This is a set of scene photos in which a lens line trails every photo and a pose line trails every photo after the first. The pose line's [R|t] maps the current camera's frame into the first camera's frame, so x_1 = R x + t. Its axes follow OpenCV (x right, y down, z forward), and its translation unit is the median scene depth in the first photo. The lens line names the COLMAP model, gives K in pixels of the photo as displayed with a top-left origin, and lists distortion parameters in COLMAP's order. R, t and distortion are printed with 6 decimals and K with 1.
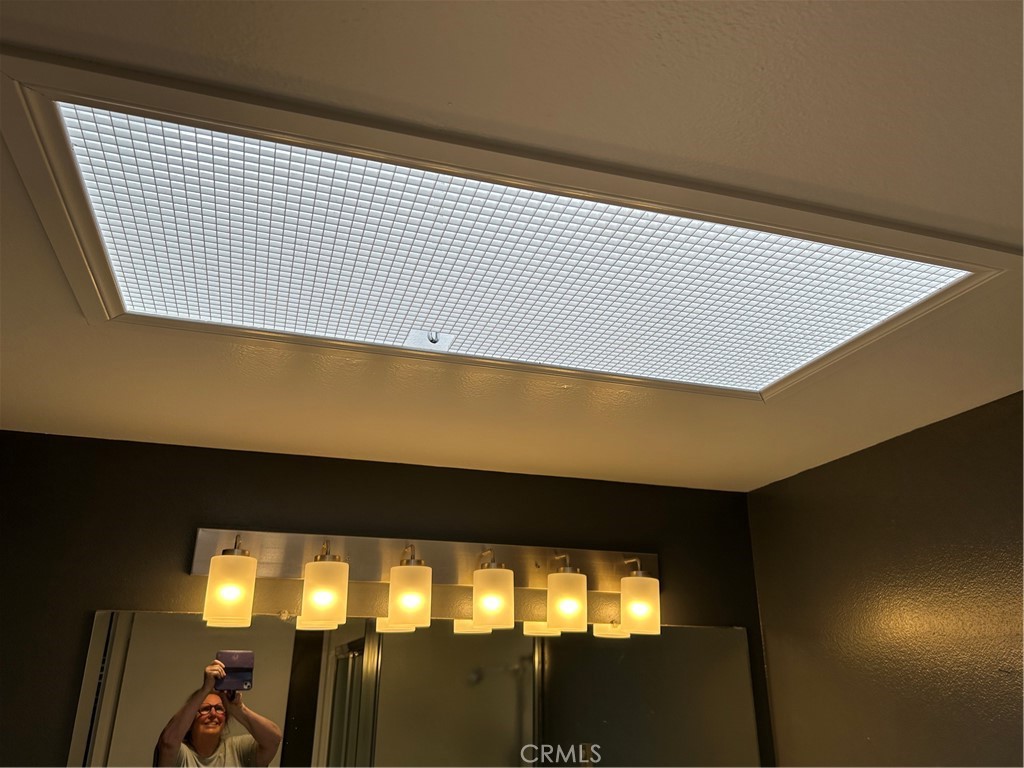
lens RADIAL K [[776.7, 0, 506.0], [0, 776.7, 389.3], [0, 0, 1]] dist [0.062736, -0.079949]
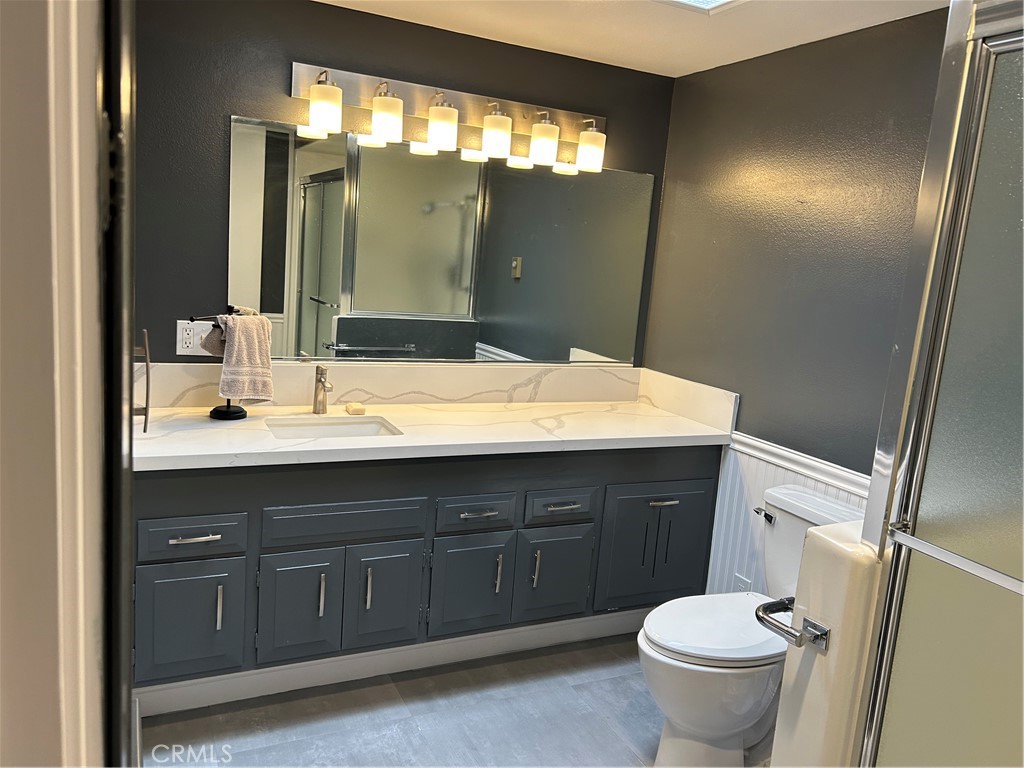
lens RADIAL K [[770.5, 0, 512.0], [0, 770.5, 384.0], [0, 0, 1]] dist [0.061042, -0.082386]
pose [[0.985670, 0.044448, 0.162724, -0.186359], [-0.121054, 0.858193, 0.498850, -0.055913], [-0.117475, -0.511400, 0.851275, -0.432552]]
